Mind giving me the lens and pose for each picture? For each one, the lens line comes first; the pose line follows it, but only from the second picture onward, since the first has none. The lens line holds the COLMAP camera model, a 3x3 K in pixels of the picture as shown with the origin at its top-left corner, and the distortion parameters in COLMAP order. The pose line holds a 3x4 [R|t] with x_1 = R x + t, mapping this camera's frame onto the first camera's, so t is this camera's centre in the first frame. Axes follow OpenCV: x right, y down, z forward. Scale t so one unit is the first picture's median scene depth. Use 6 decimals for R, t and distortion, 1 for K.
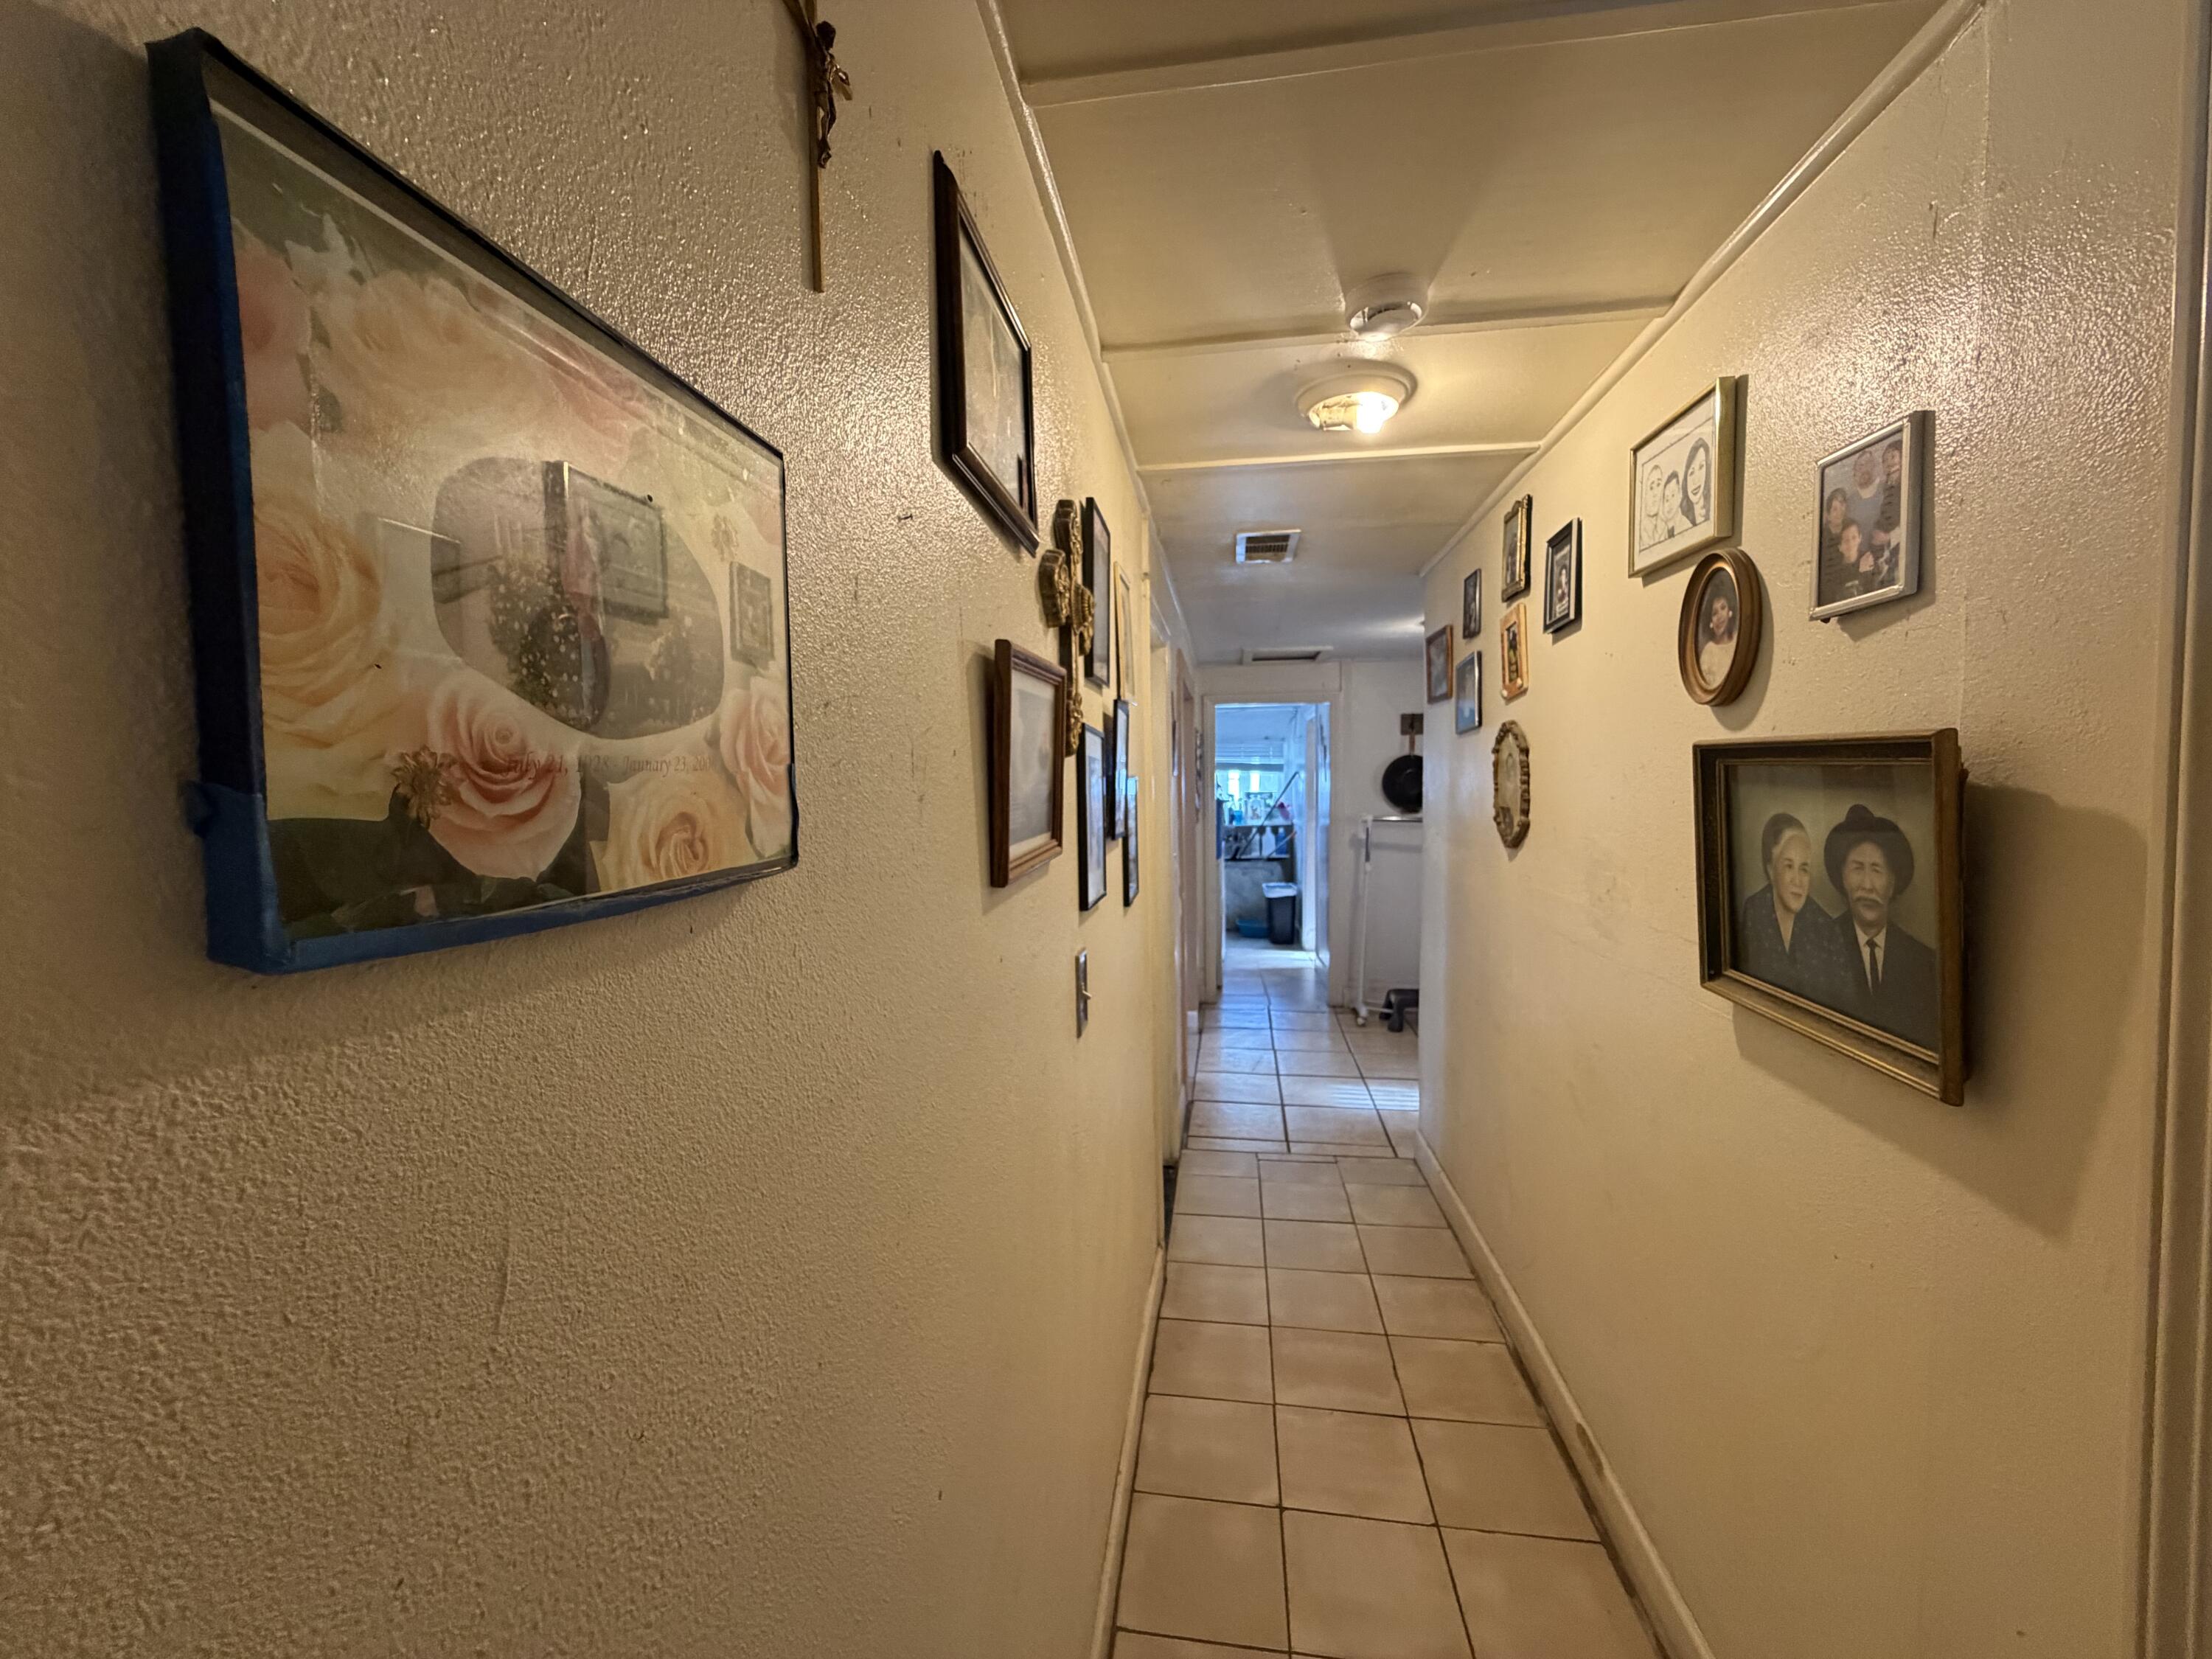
lens RADIAL K [[881.9, 0, 1107.1], [0, 881.9, 819.9], [0, 0, 1]] dist [-0.001402, -0.000024]
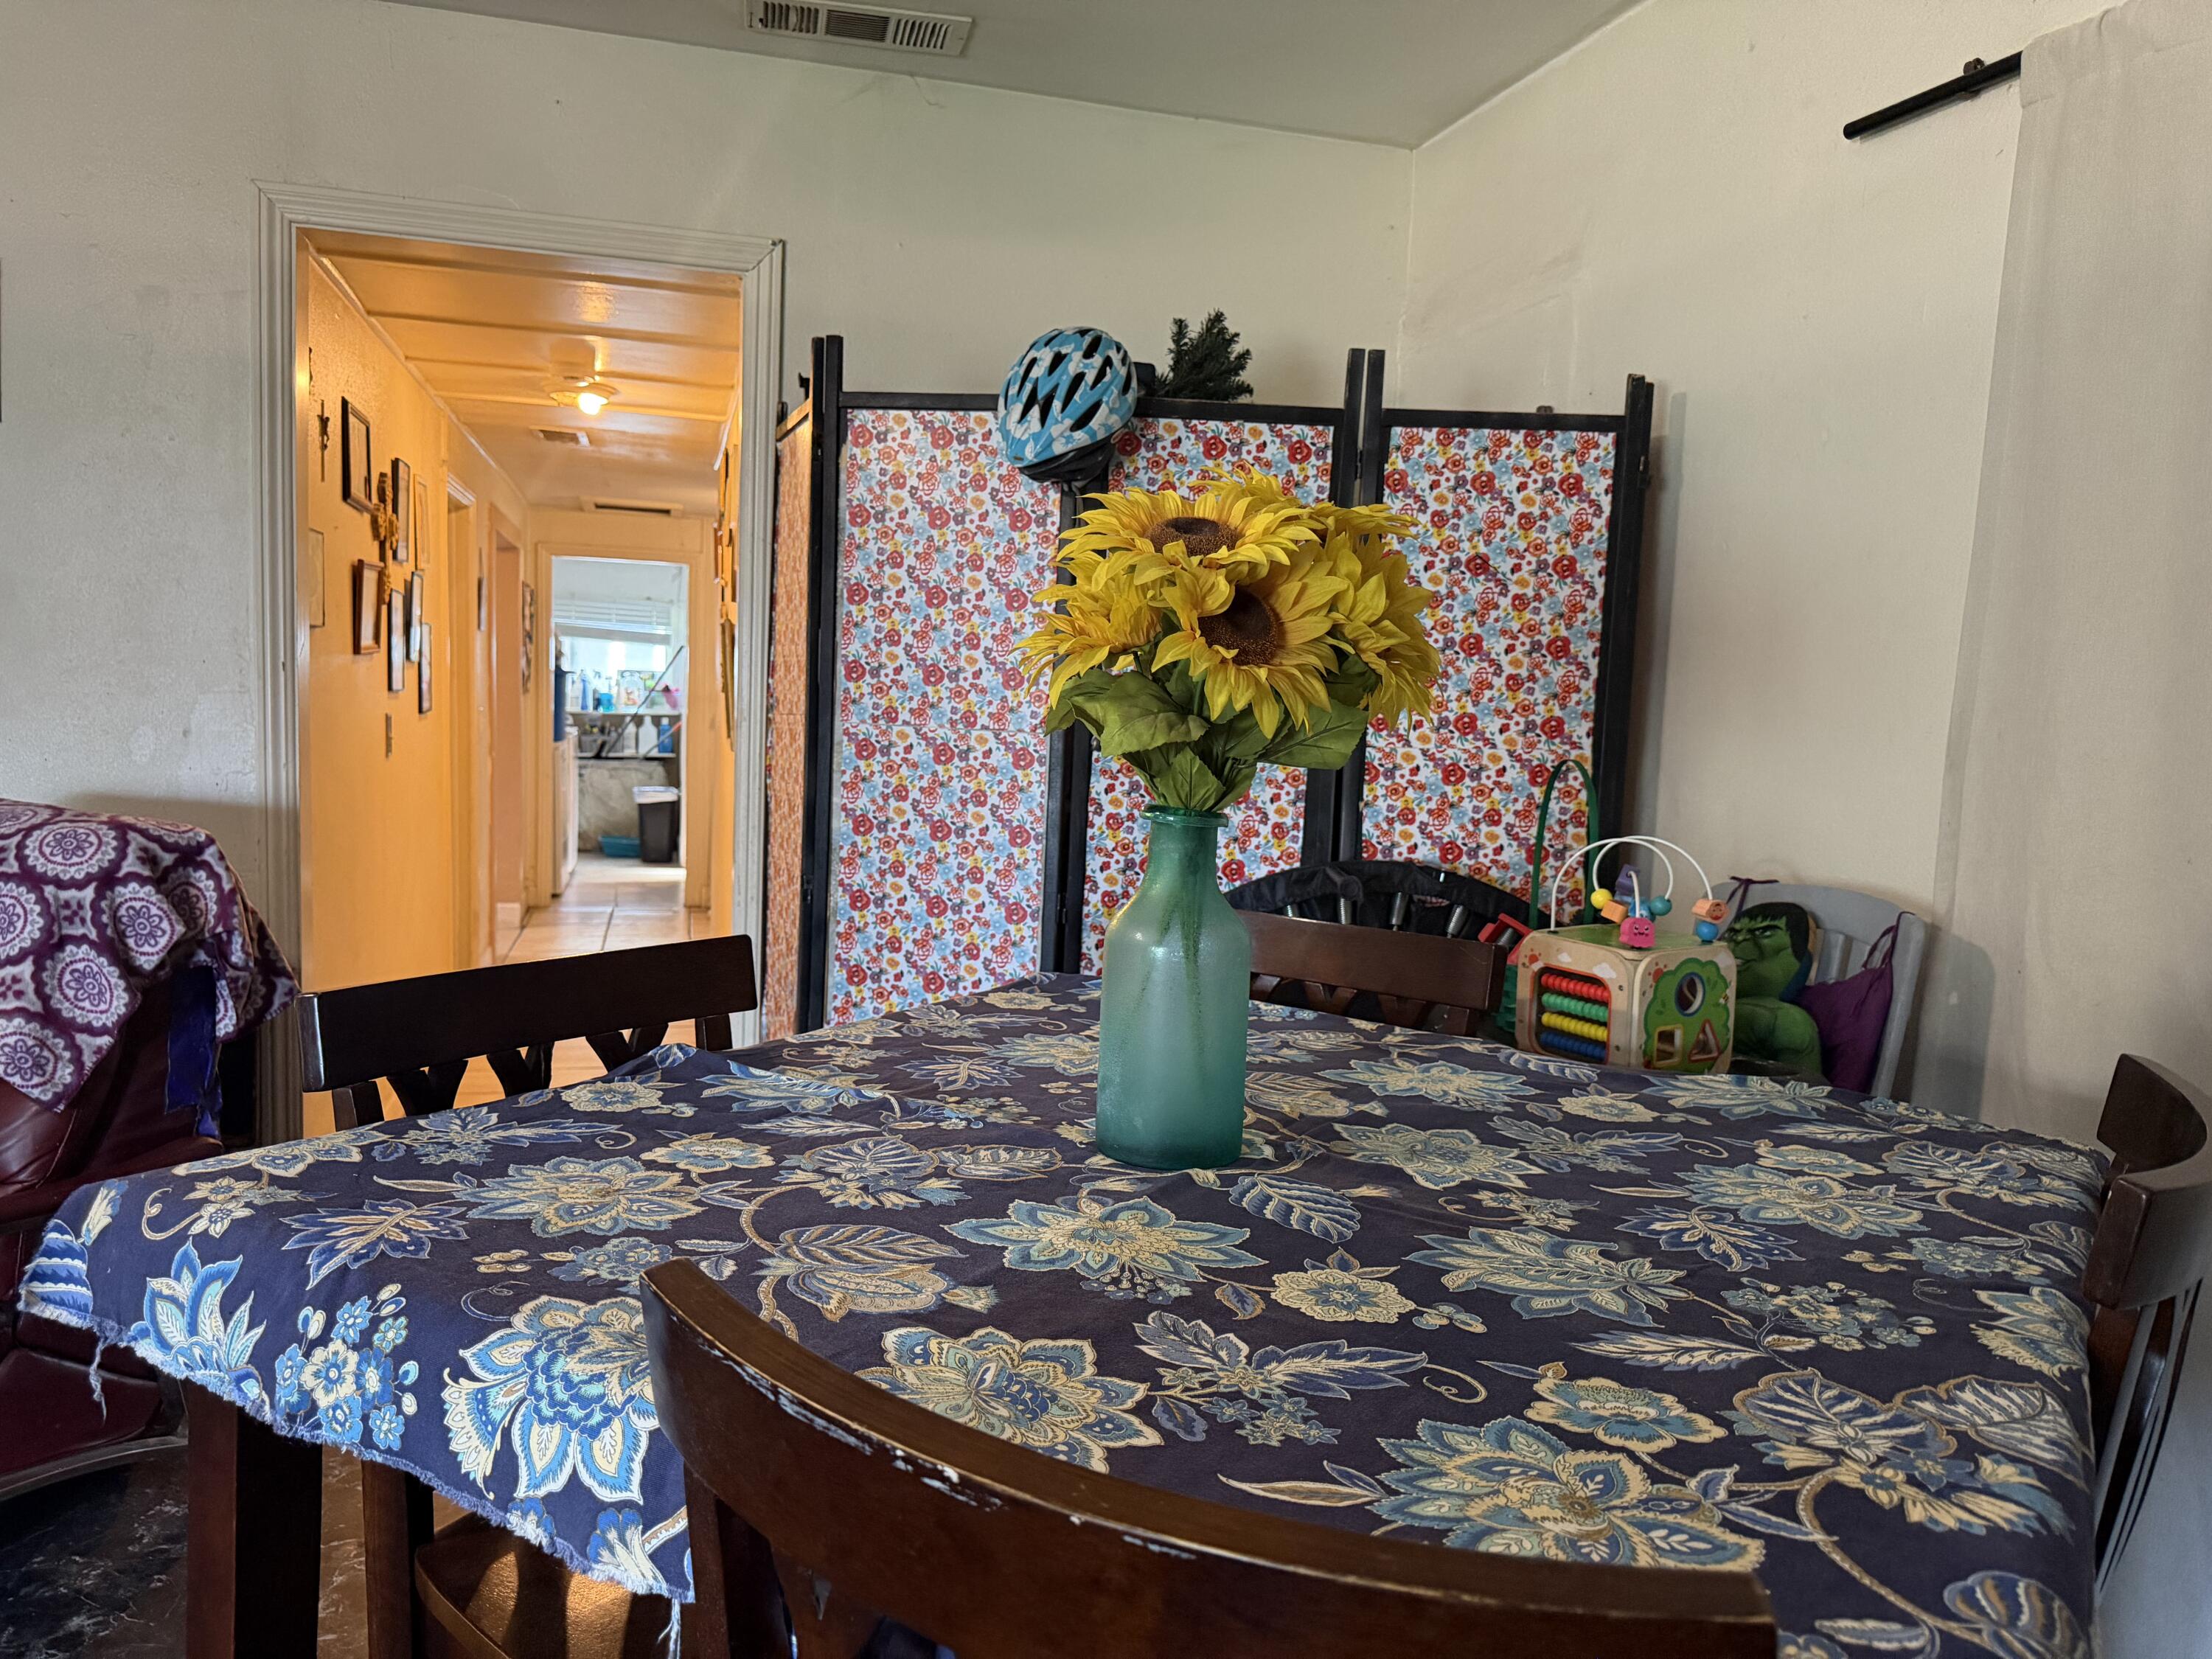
lens RADIAL K [[1581.6, 0, 1108.6], [0, 1581.6, 821.9], [0, 0, 1]] dist [0.013435, -0.020203]
pose [[0.917553, 0.011679, 0.397442, 0.007984], [-0.030278, 0.998718, 0.040555, 0.042522], [-0.396459, -0.049245, 0.916731, -0.557926]]
